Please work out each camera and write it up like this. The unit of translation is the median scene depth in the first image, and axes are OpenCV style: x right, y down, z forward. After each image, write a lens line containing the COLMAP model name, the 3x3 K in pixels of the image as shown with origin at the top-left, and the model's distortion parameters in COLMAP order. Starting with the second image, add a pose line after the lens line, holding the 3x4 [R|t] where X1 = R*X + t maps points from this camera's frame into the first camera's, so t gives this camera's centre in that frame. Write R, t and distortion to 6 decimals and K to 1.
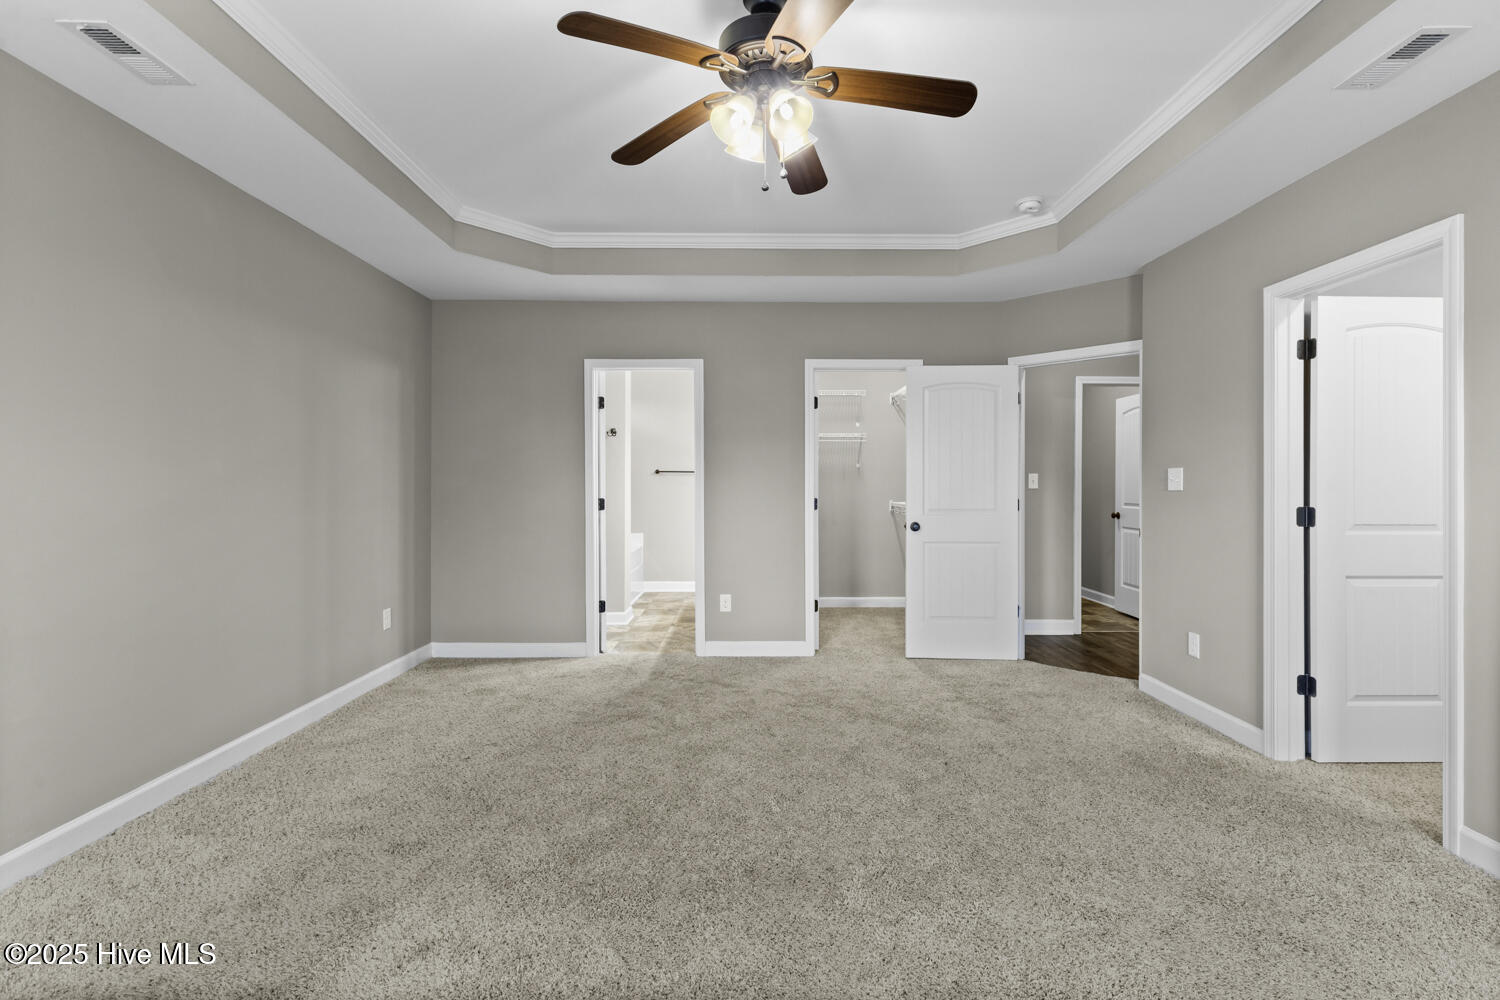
lens RADIAL K [[676.8, 0, 752.7], [0, 676.8, 484.9], [0, 0, 1]] dist [0.013074, -0.007492]
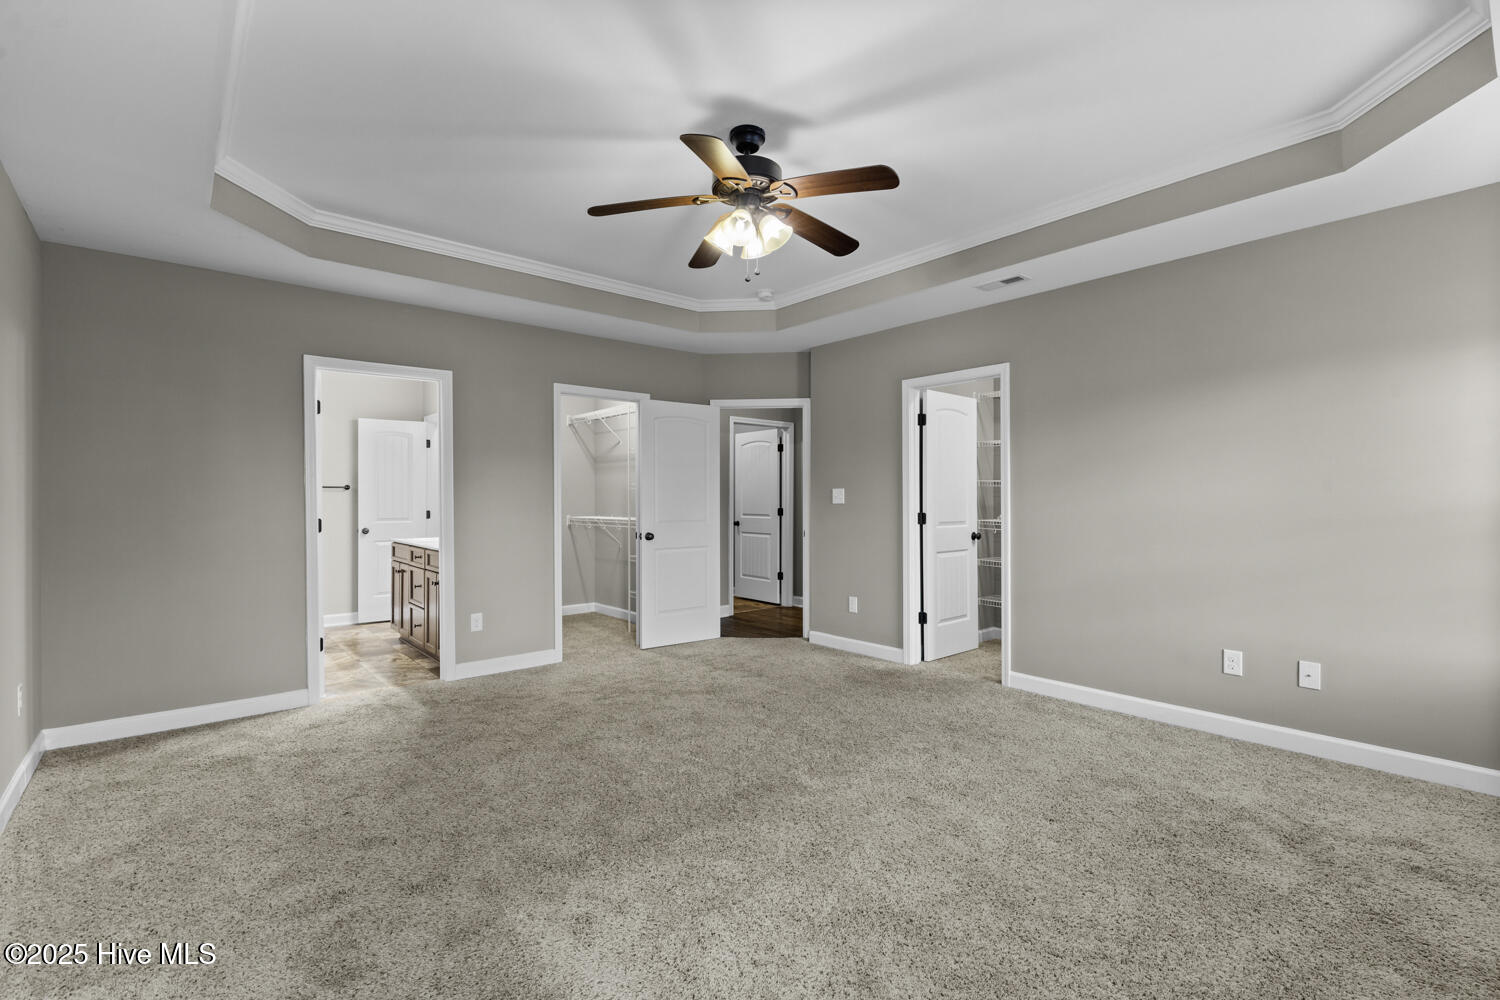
lens RADIAL K [[671.1, 0, 757.9], [0, 671.1, 497.5], [0, 0, 1]] dist [0.005240, -0.000983]
pose [[0.763253, -0.002578, 0.646095, -0.481121], [0.005440, 0.999982, -0.002437, -0.002527], [-0.646077, 0.005375, 0.763253, -0.012645]]
